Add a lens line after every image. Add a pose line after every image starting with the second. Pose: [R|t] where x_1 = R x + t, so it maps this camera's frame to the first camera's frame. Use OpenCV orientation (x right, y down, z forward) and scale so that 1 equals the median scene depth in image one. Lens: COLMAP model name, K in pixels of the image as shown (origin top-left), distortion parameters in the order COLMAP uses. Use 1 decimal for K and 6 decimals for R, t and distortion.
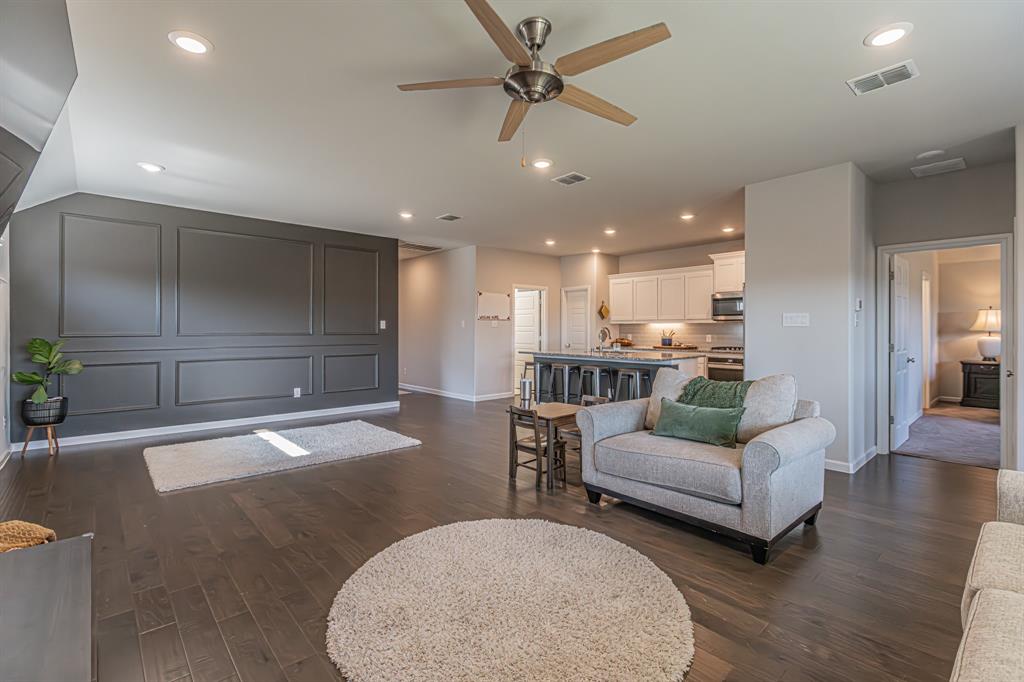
lens RADIAL K [[475.5, 0, 508.6], [0, 475.5, 324.7], [0, 0, 1]] dist [0.000357, 0.000180]
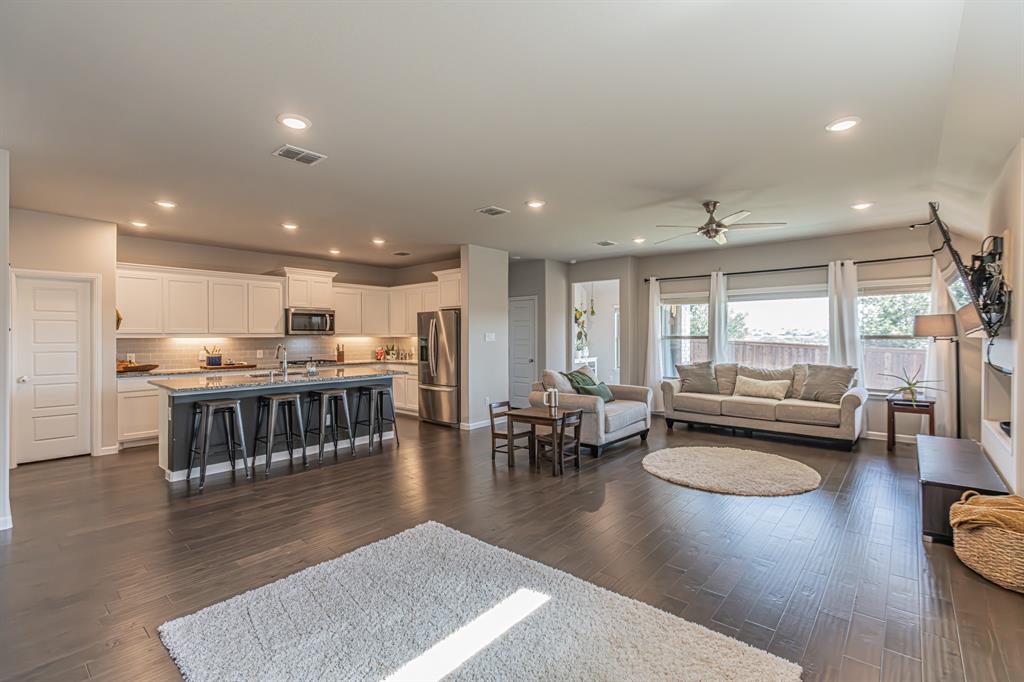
lens RADIAL K [[455.1, 0, 517.6], [0, 455.1, 343.9], [0, 0, 1]] dist [0.000539, -0.000174]
pose [[-0.134160, -0.018738, 0.990782, -0.555447], [-0.002829, 0.999824, 0.018525, -0.009456], [-0.990956, -0.000318, -0.134190, 0.645756]]
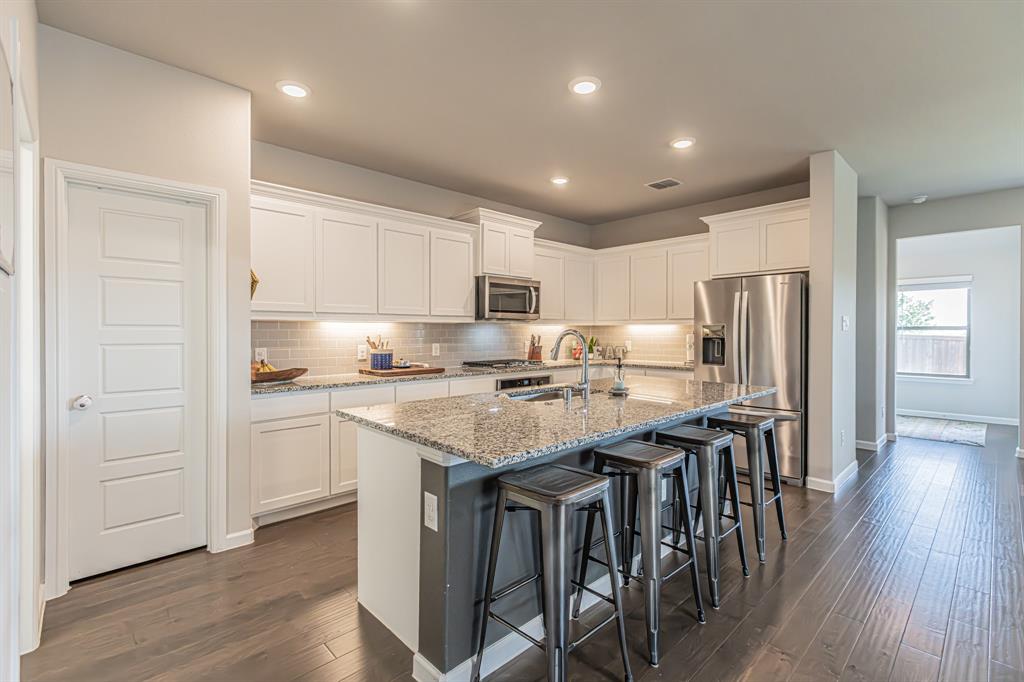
lens RADIAL K [[461.7, 0, 512.0], [0, 461.7, 341.0], [0, 0, 1]] dist [-0.001144, 0.000152]
pose [[-0.033398, -0.020718, 0.999227, -0.150154], [-0.005212, 0.999775, 0.020555, 0.006251], [-0.999429, -0.004521, -0.033498, 0.968692]]
